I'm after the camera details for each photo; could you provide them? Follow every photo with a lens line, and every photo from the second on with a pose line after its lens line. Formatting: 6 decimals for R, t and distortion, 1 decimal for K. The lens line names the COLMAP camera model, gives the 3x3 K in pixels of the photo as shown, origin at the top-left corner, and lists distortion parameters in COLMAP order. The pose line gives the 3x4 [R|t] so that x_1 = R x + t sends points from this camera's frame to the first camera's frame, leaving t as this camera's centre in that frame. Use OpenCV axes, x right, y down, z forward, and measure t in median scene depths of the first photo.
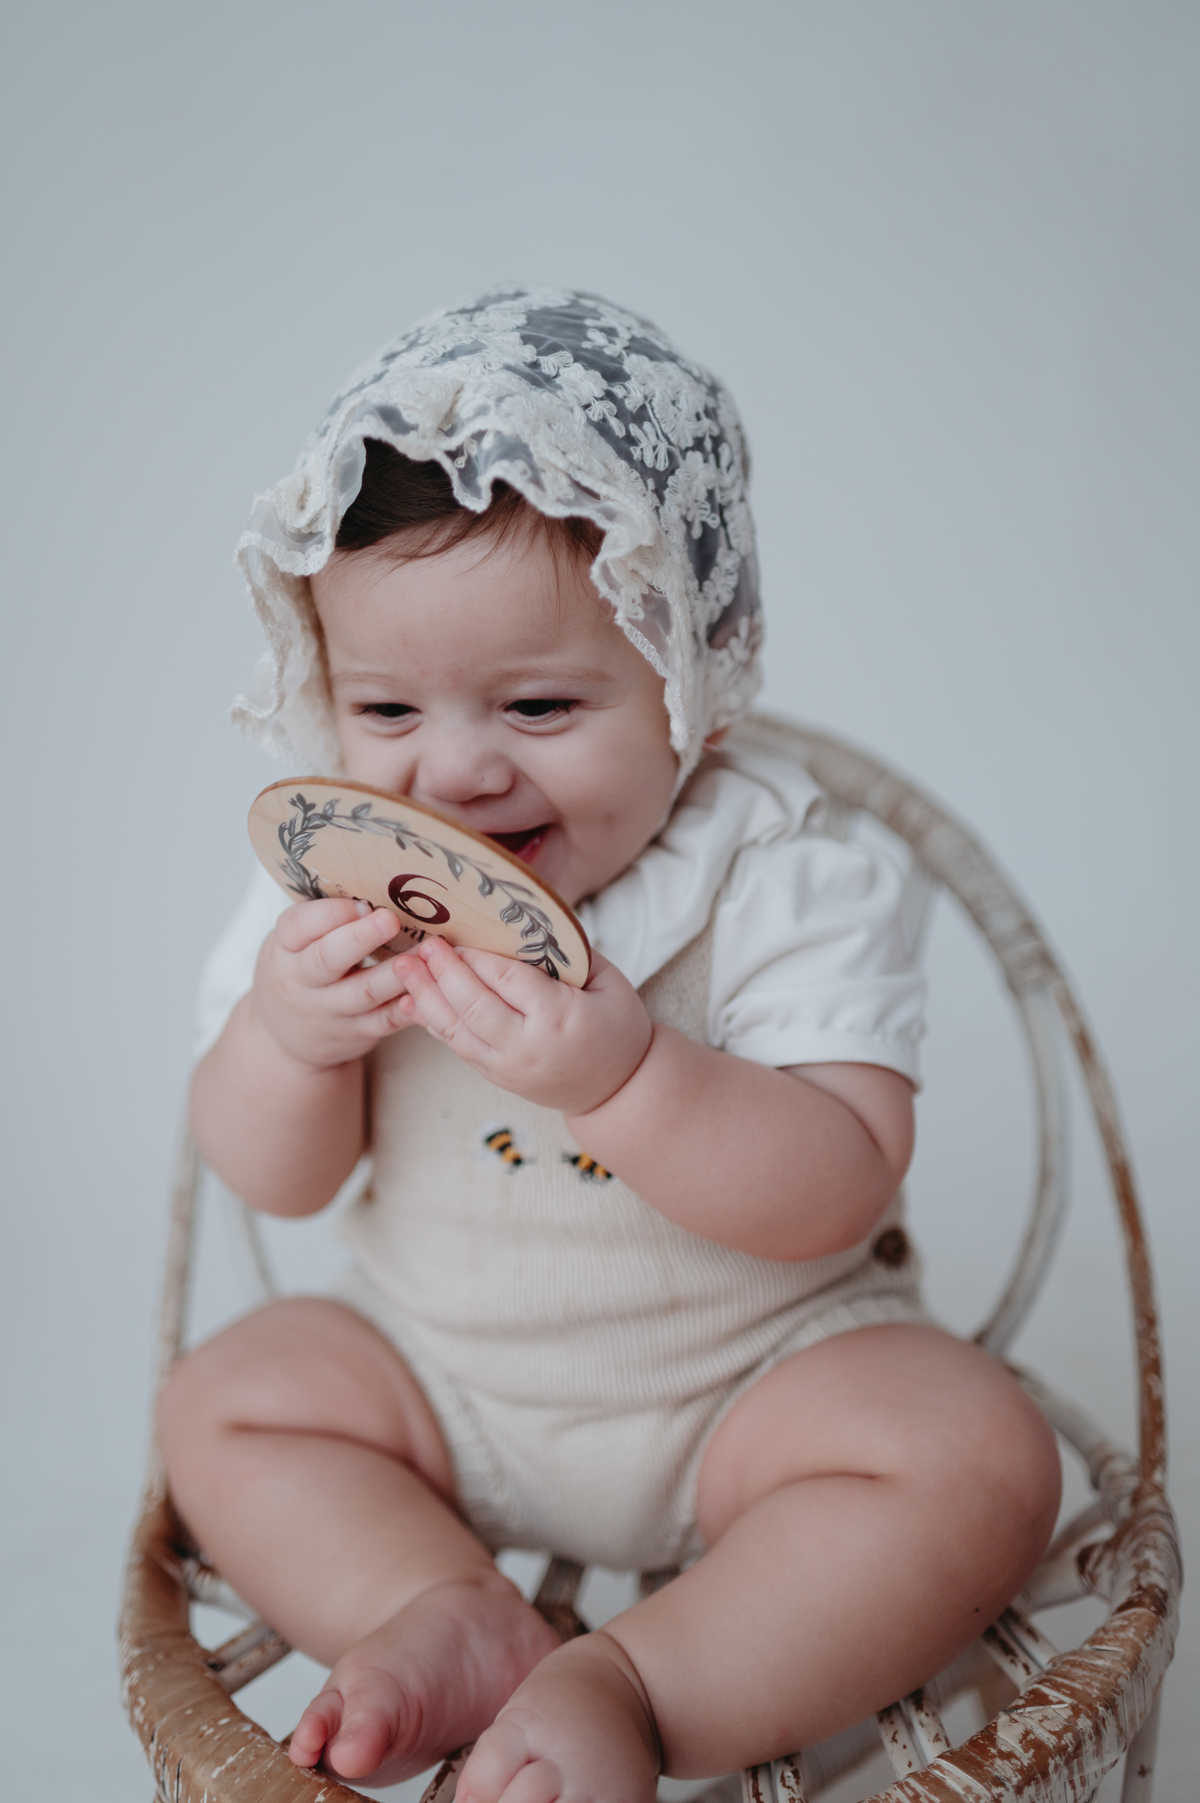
lens RADIAL K [[1834.8, 0, 592.9], [0, 1834.8, 895.3], [0, 0, 1]] dist [-0.004997, -0.014693]
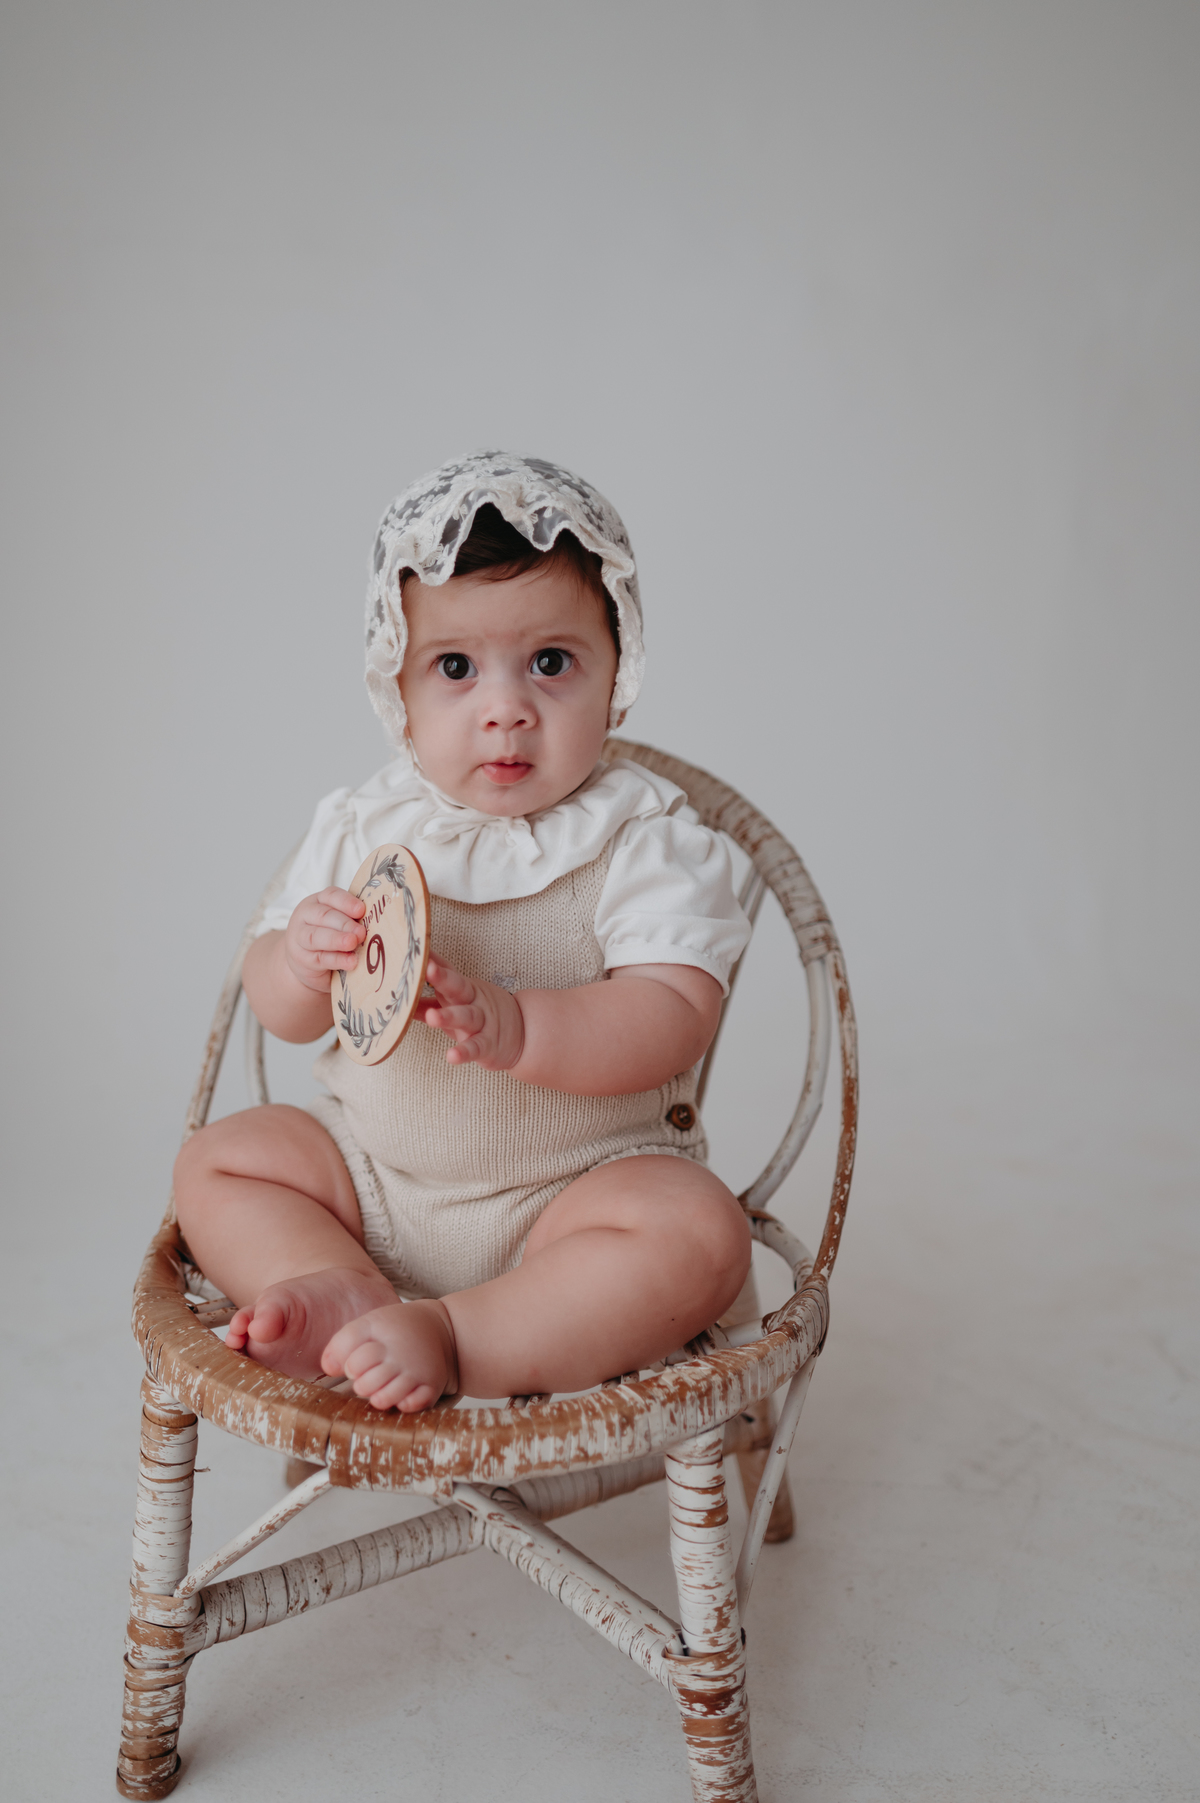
lens RADIAL K [[1830.3, 0, 601.1], [0, 1830.3, 913.4], [0, 0, 1]] dist [0.006103, -0.012149]
pose [[0.992906, 0.105569, -0.054709, 0.196207], [-0.106969, 0.993989, -0.023324, 0.088526], [0.051918, 0.029011, 0.998230, -0.568942]]
